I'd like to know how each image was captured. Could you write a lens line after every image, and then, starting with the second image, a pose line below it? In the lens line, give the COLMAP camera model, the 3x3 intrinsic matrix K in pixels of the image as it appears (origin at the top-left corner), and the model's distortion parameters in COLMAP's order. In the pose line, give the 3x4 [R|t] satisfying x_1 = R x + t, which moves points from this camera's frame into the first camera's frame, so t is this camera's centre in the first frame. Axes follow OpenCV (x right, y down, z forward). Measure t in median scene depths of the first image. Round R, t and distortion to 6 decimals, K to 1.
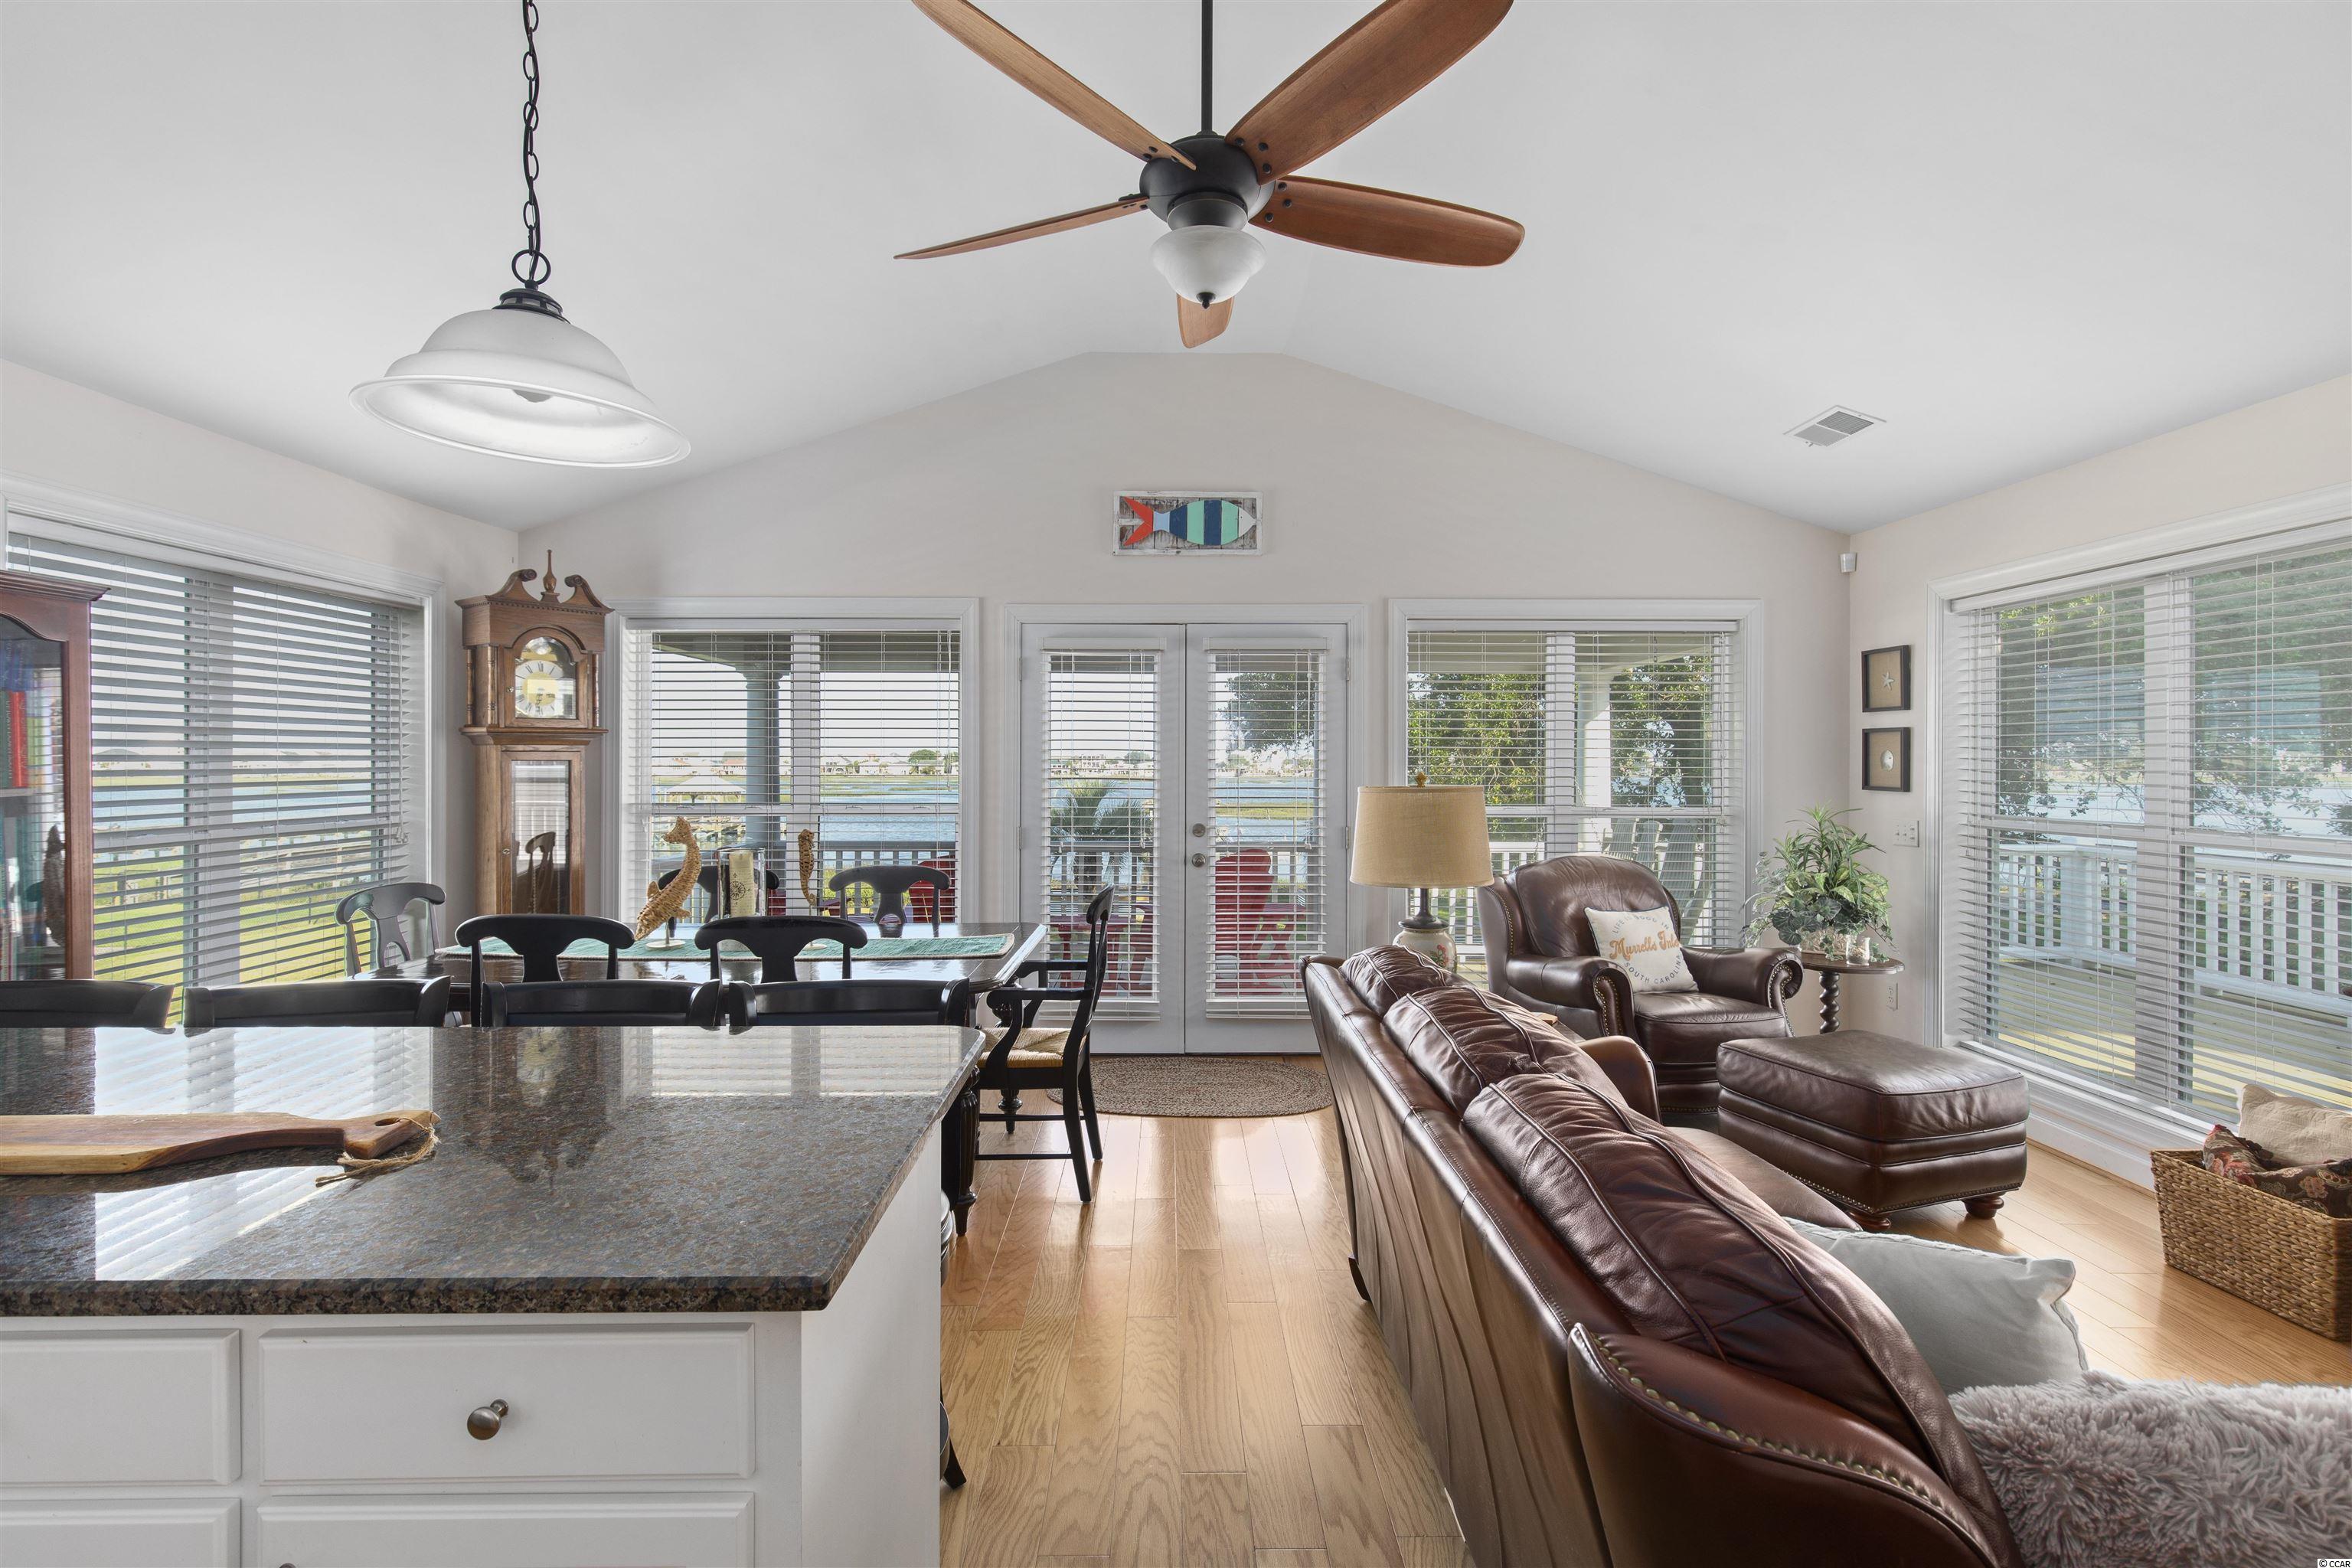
lens RADIAL K [[1060.7, 0, 1173.7], [0, 1060.7, 765.8], [0, 0, 1]] dist [0.010634, -0.002789]
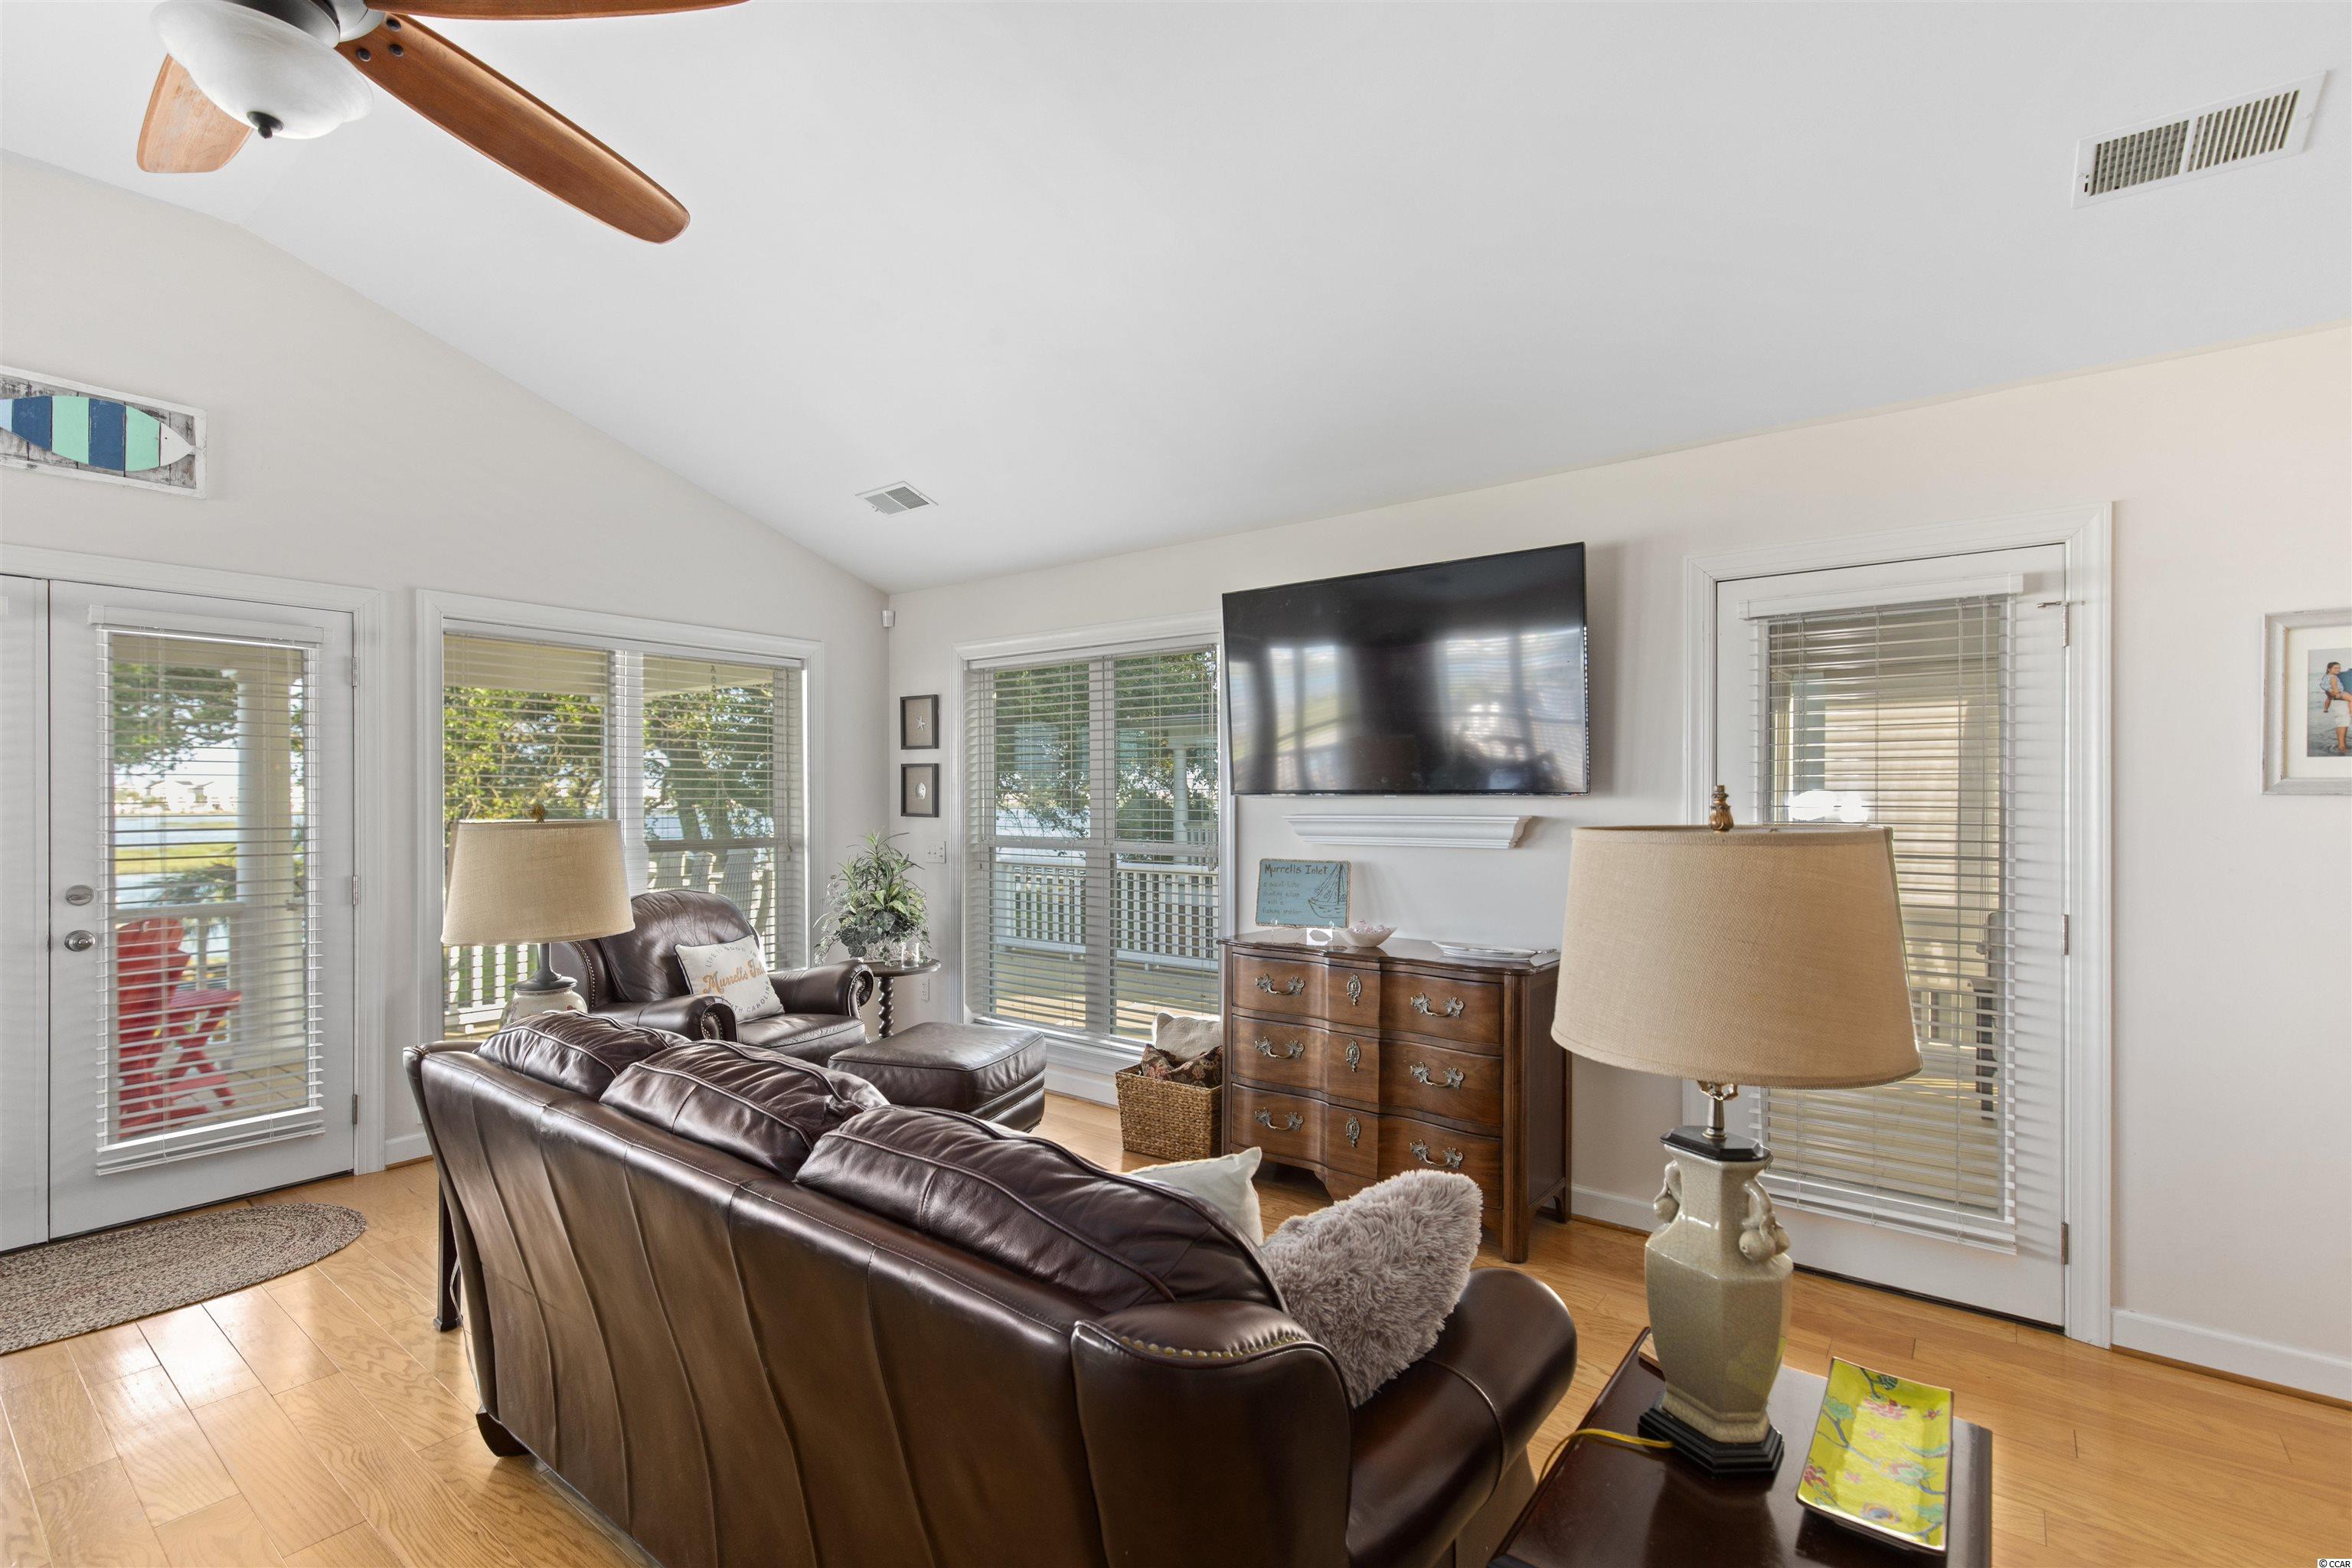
lens RADIAL K [[1060.7, 0, 1172.2], [0, 1060.7, 793.3], [0, 0, 1]] dist [0.010634, -0.002789]
pose [[0.616311, -0.000589, 0.787503, -0.090249], [0.002533, 0.999996, -0.001234, -0.000302], [-0.787499, 0.002755, 0.616310, 0.061766]]
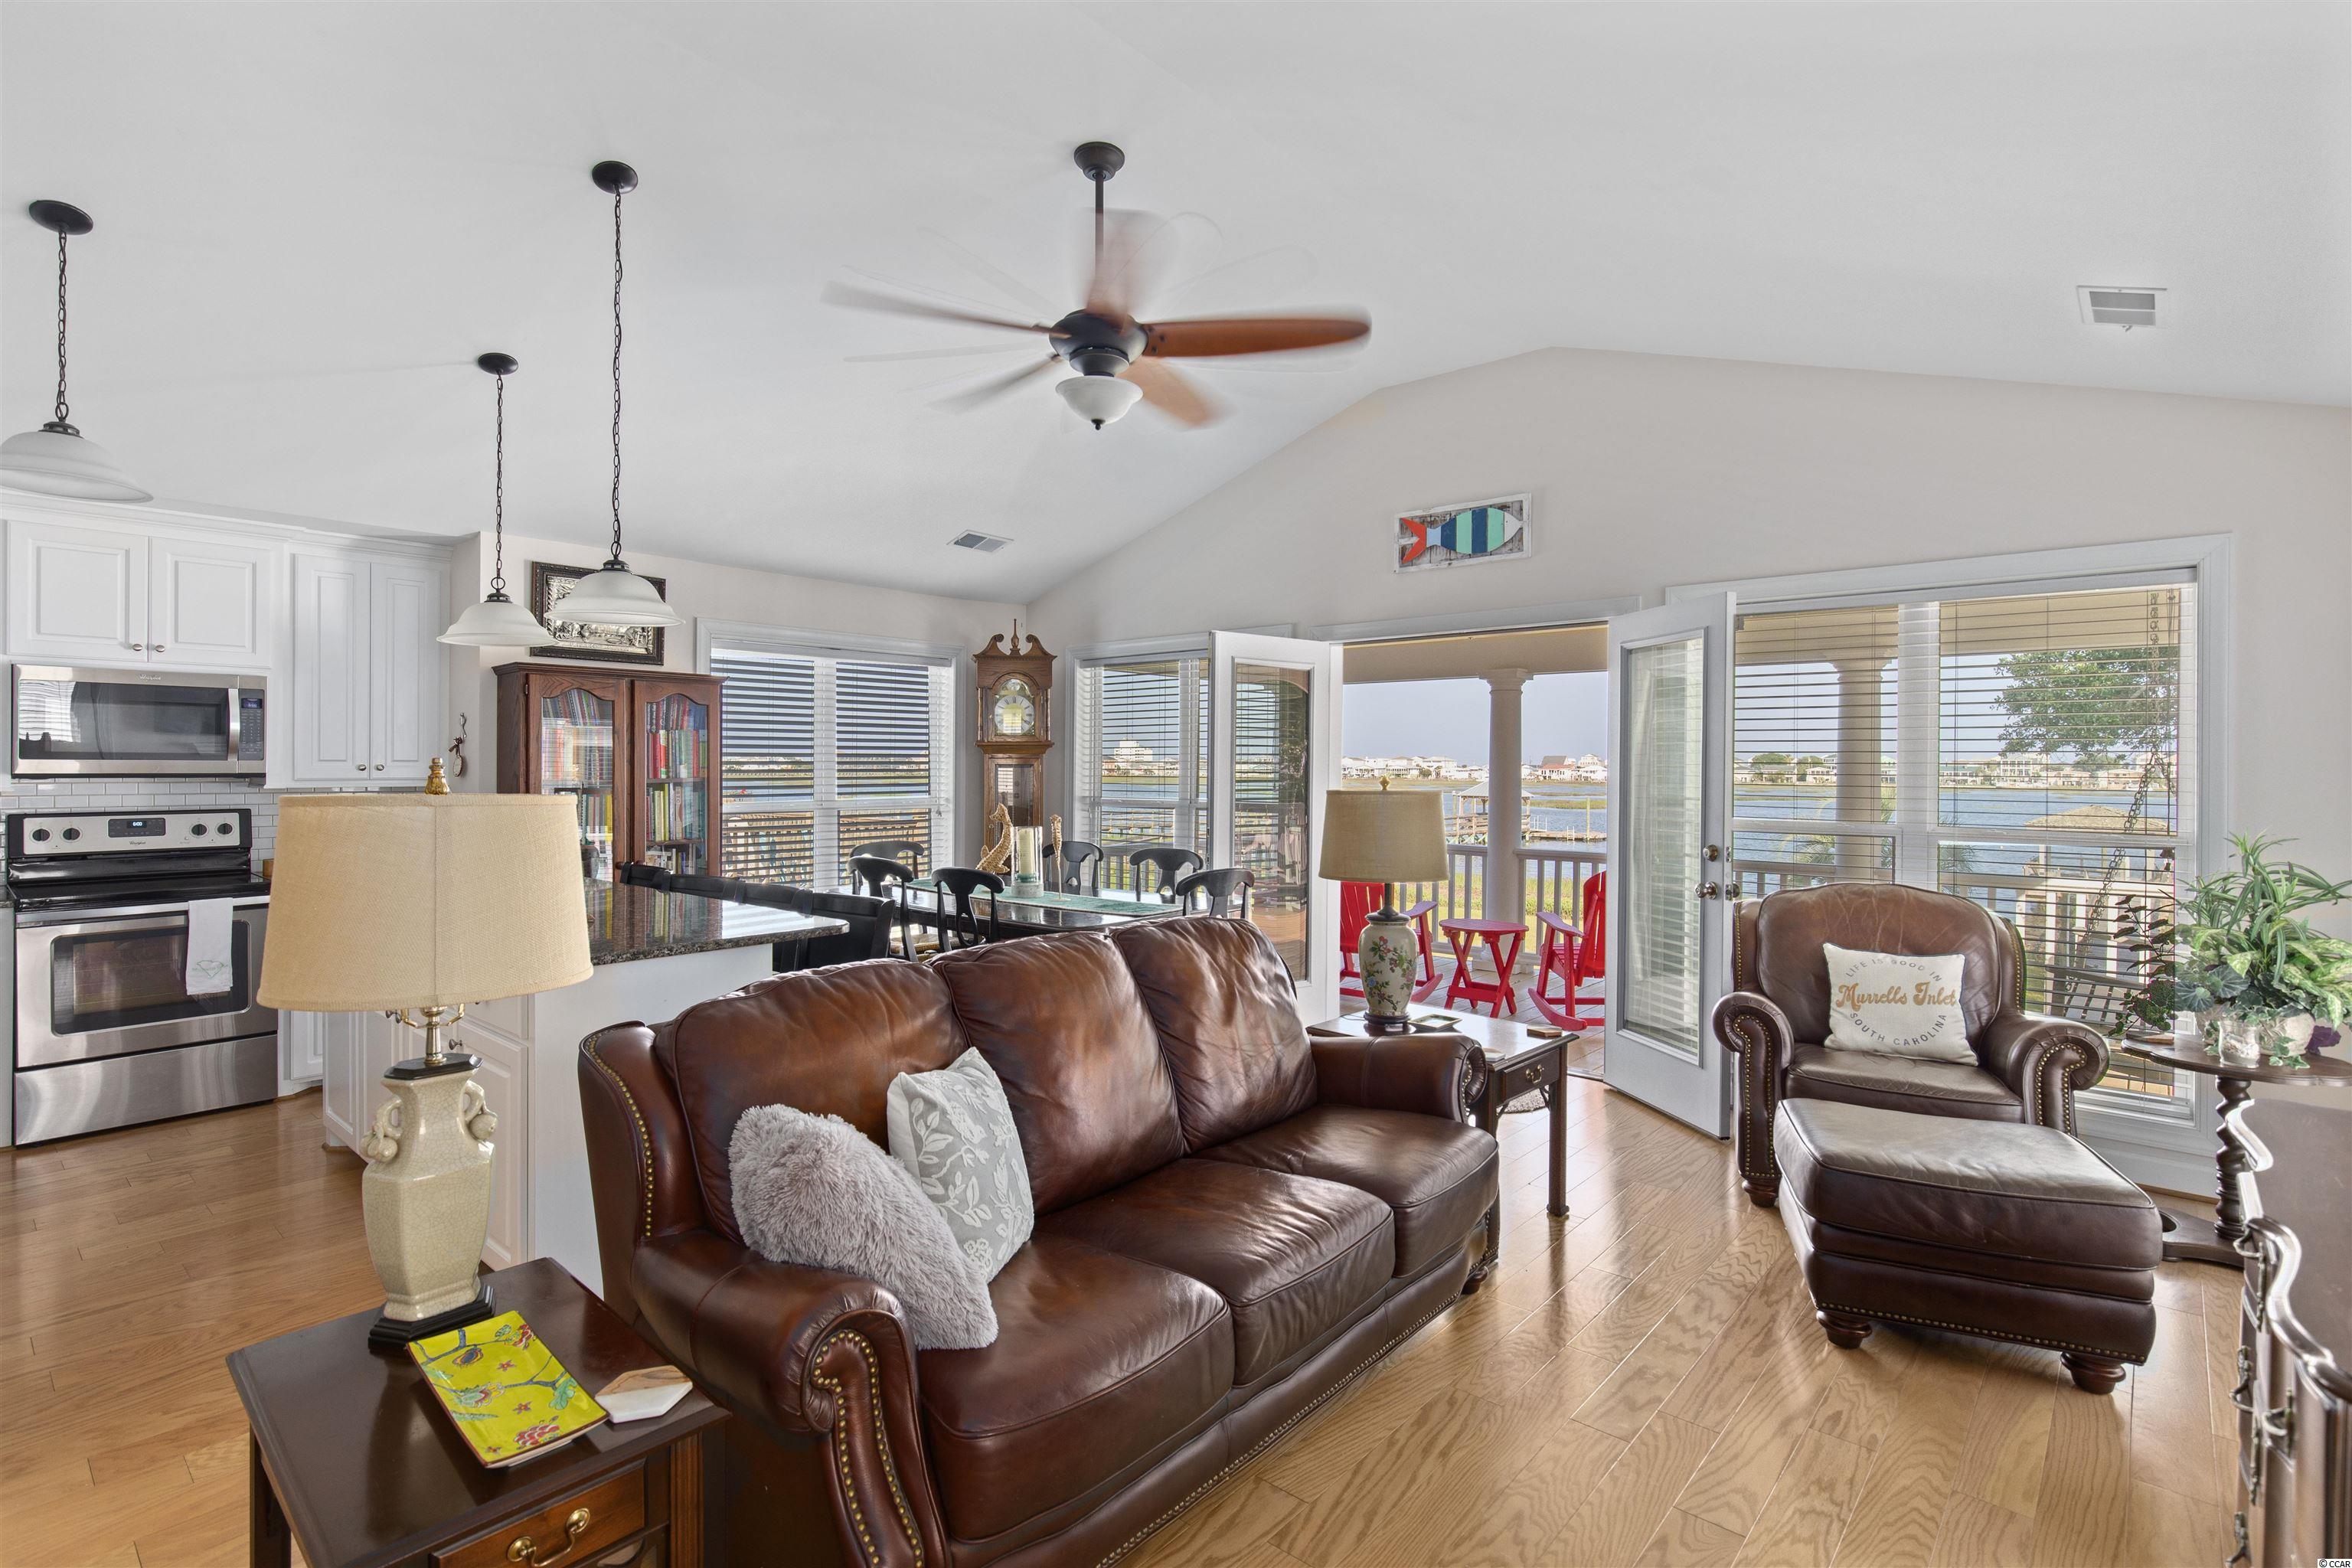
lens RADIAL K [[1123.4, 0, 1177.1], [0, 1123.4, 770.5], [0, 0, 1]] dist [-0.005973, 0.000954]
pose [[0.749731, 0.004515, -0.661727, 0.593302], [-0.004892, 0.999987, 0.001281, -0.000189], [0.661724, 0.002277, 0.749744, 0.004618]]
